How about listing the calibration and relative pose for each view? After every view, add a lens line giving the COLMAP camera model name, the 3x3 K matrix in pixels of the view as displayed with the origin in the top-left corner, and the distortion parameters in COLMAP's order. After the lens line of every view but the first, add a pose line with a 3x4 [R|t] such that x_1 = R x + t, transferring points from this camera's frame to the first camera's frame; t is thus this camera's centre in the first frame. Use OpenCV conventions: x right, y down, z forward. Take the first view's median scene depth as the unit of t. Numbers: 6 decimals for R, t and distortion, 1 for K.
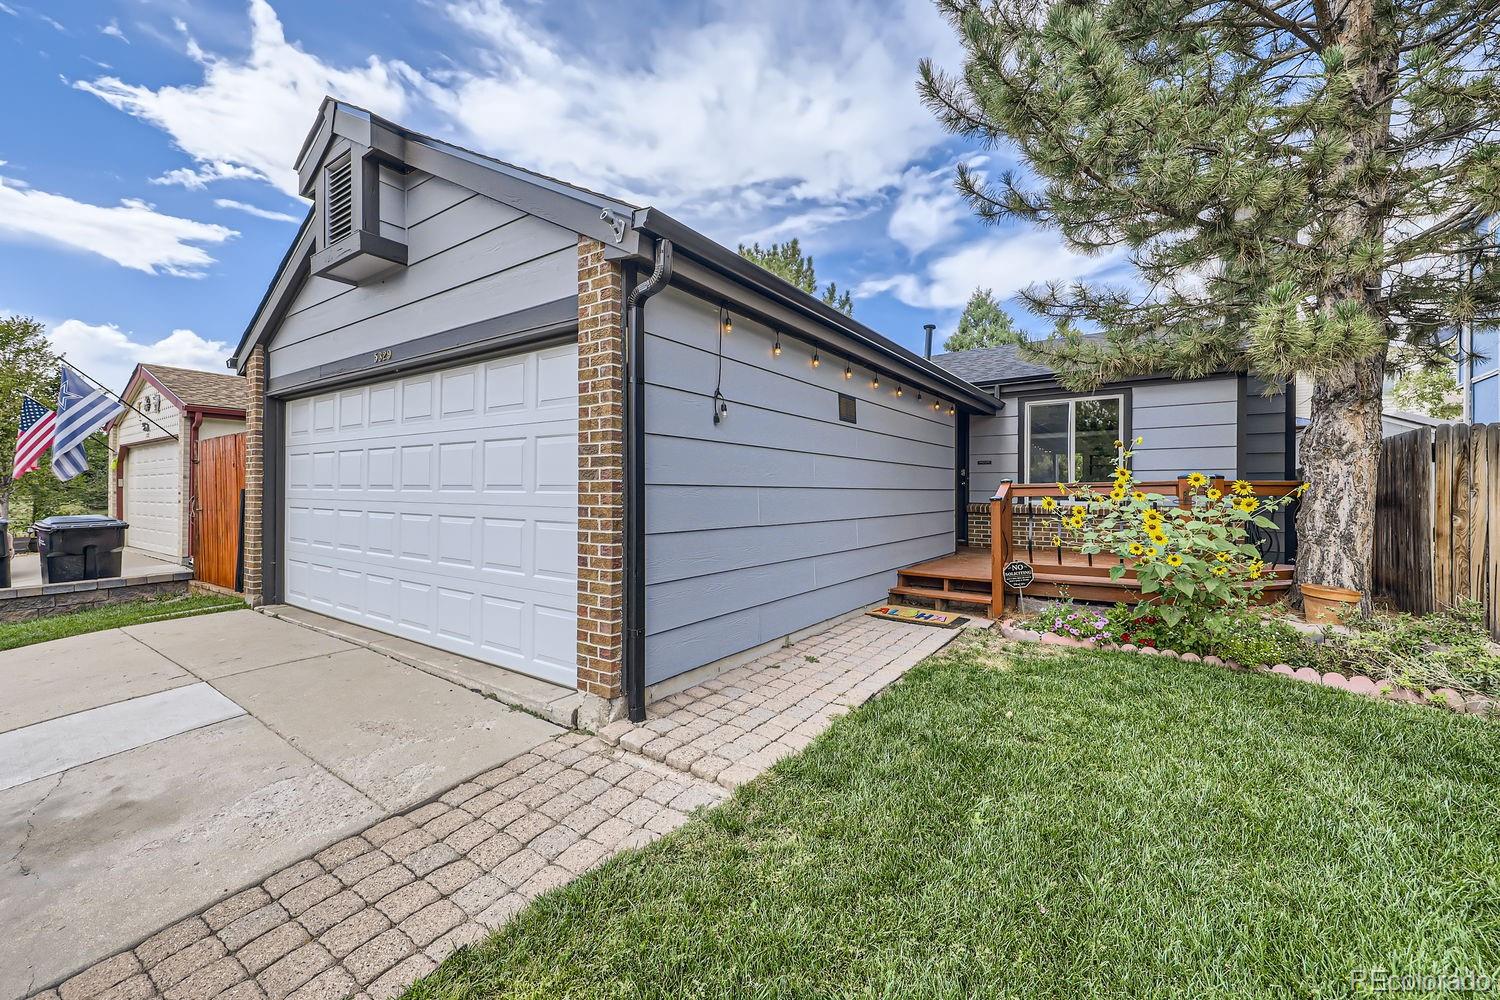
lens RADIAL K [[596.1, 0, 752.6], [0, 596.1, 488.3], [0, 0, 1]] dist [0.044348, -0.014670]
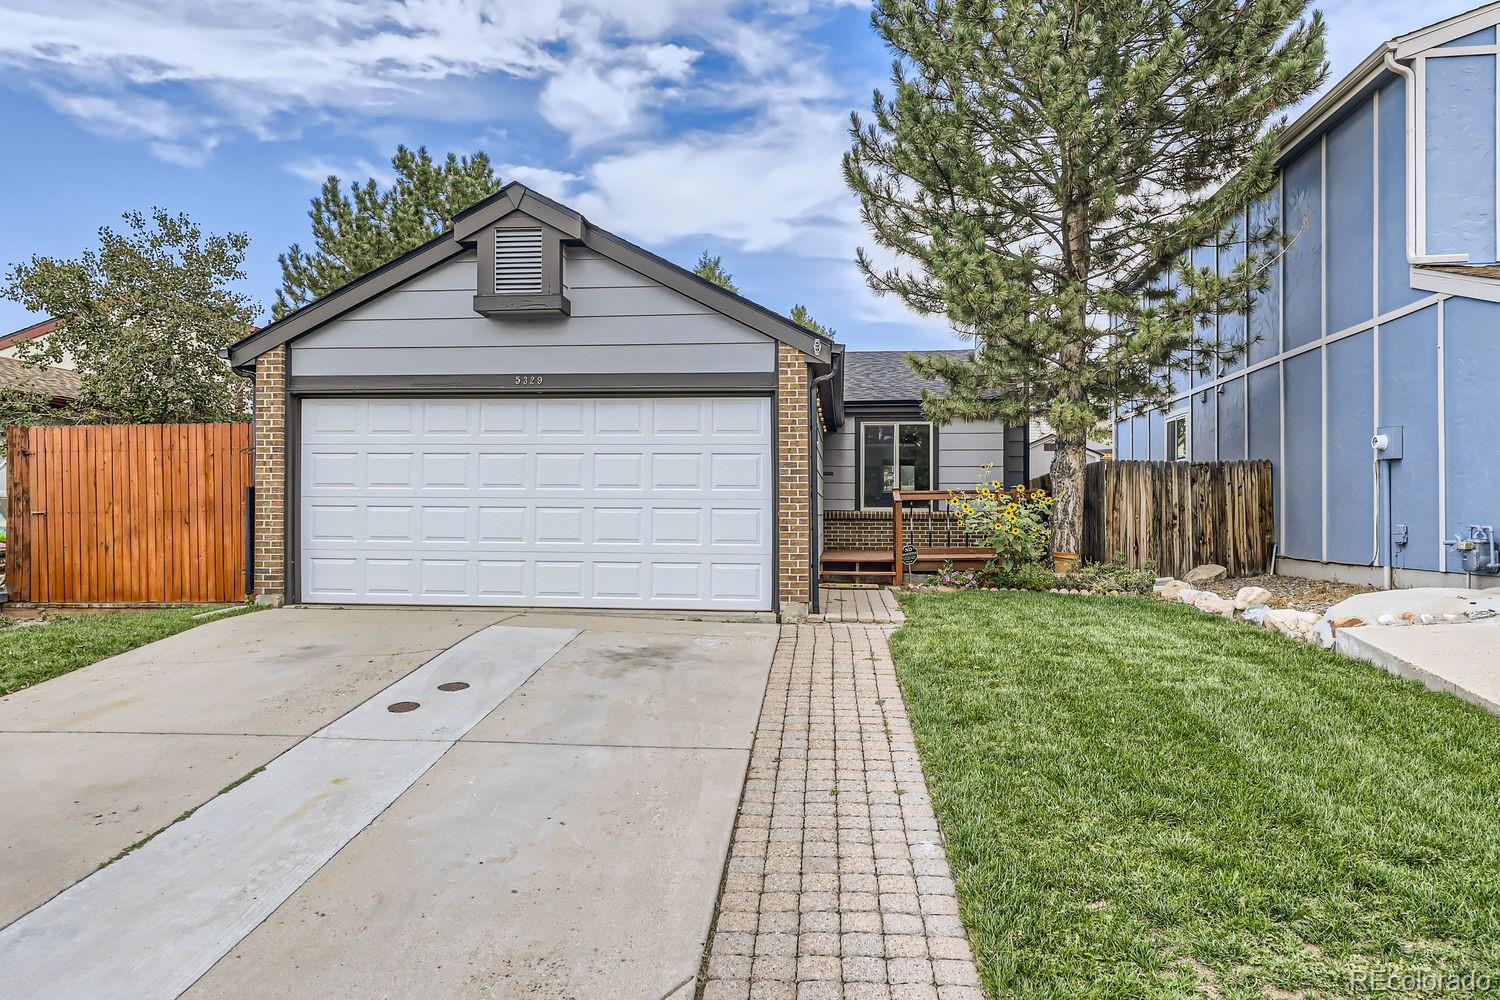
lens RADIAL K [[1007.1, 0, 757.2], [0, 1007.1, 499.5], [0, 0, 1]] dist [0.001673, -0.003162]
pose [[0.864832, 0.008669, 0.501986, -1.204937], [-0.004054, 0.999939, -0.010285, 0.044650], [-0.502044, 0.006860, 0.864815, -0.992643]]
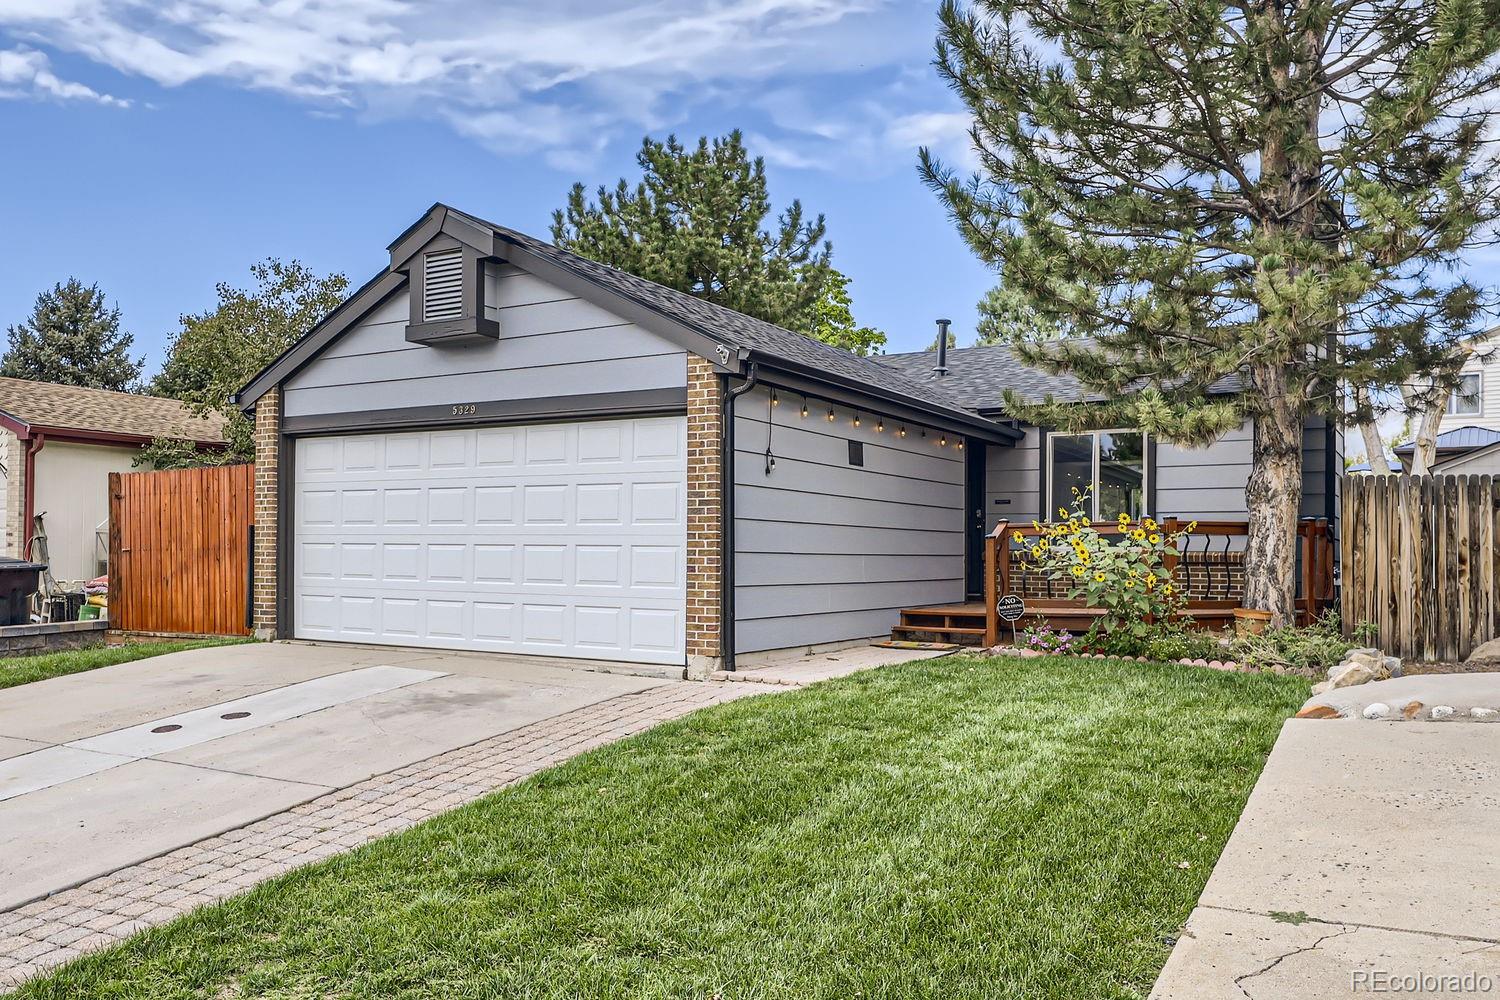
lens RADIAL K [[1279.1, 0, 638.1], [0, 1279.1, 541.6], [0, 0, 1]] dist [0.001892, -0.003156]
pose [[0.999411, 0.005462, 0.033873, -0.345889], [-0.005283, 0.999972, -0.005359, 0.046822], [-0.033902, 0.005177, 0.999412, -1.443234]]
